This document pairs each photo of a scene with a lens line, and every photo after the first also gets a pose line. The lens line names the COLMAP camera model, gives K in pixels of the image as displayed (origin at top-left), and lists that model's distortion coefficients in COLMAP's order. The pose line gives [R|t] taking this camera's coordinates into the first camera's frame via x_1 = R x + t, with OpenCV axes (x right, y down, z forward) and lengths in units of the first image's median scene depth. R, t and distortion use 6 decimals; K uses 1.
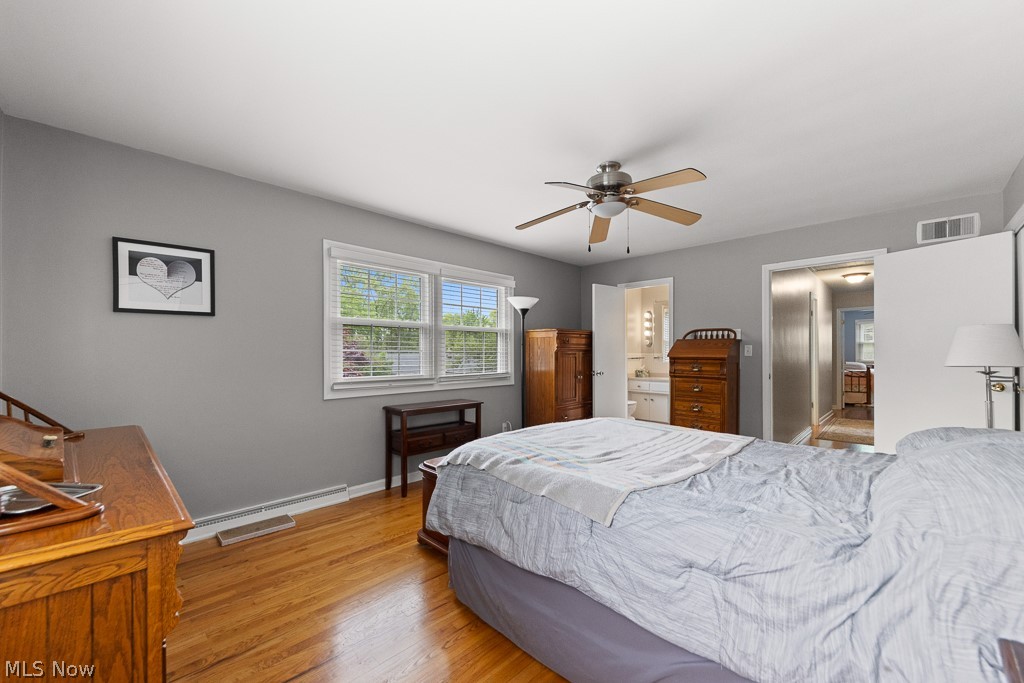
lens RADIAL K [[410.0, 0, 508.7], [0, 410.0, 357.2], [0, 0, 1]] dist [0.003114, -0.000175]
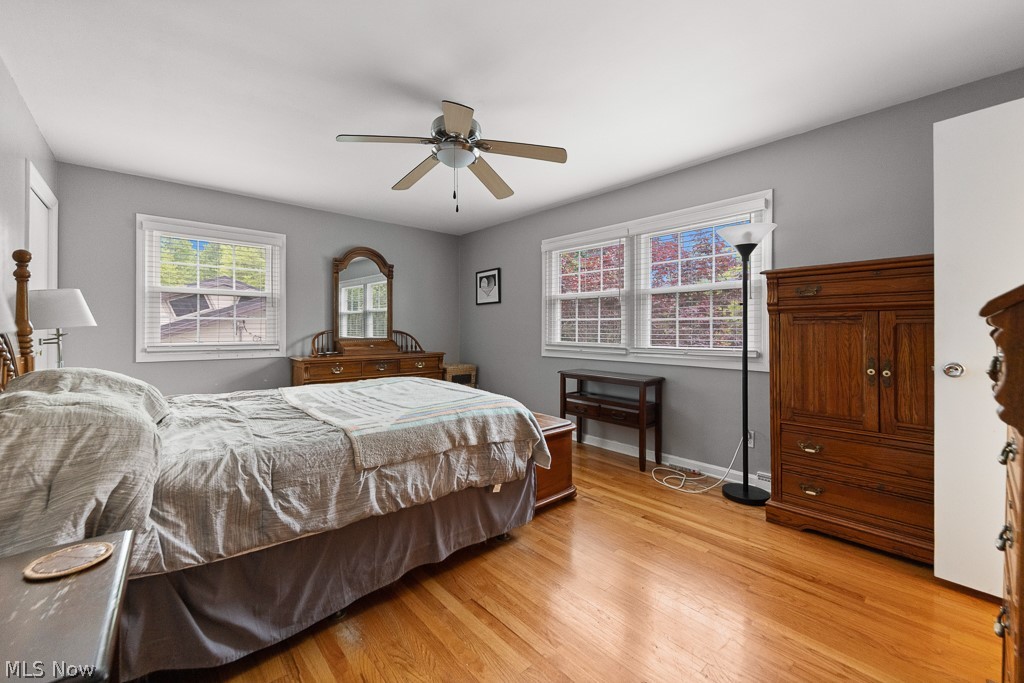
lens RADIAL K [[410.0, 0, 514.3], [0, 410.0, 326.6], [0, 0, 1]] dist [0.003114, -0.000175]
pose [[-0.062187, 0.000414, -0.998064, 0.870866], [-0.003719, 0.999993, 0.000646, 0.003232], [0.998058, 0.003752, -0.062185, 0.923735]]
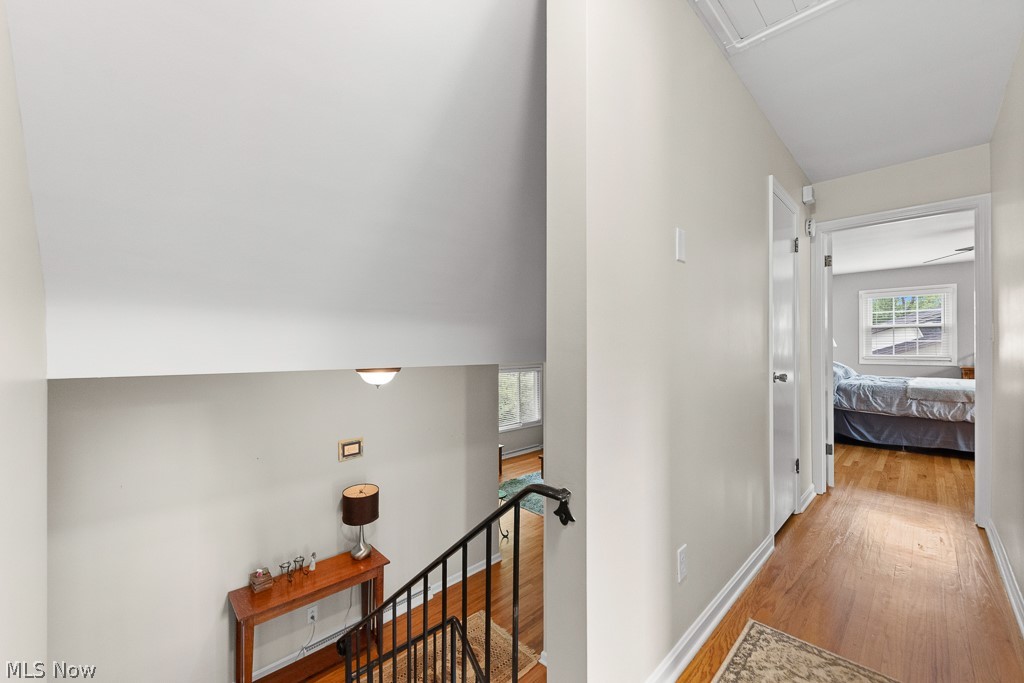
lens RADIAL K [[410.0, 0, 512.5], [0, 410.0, 345.3], [0, 0, 1]] dist [0.003114, -0.000175]
pose [[-0.999878, 0.010015, 0.011965, 2.140859], [0.009966, 0.999942, -0.004160, -0.013457], [-0.012006, -0.004041, -0.999920, 2.736427]]
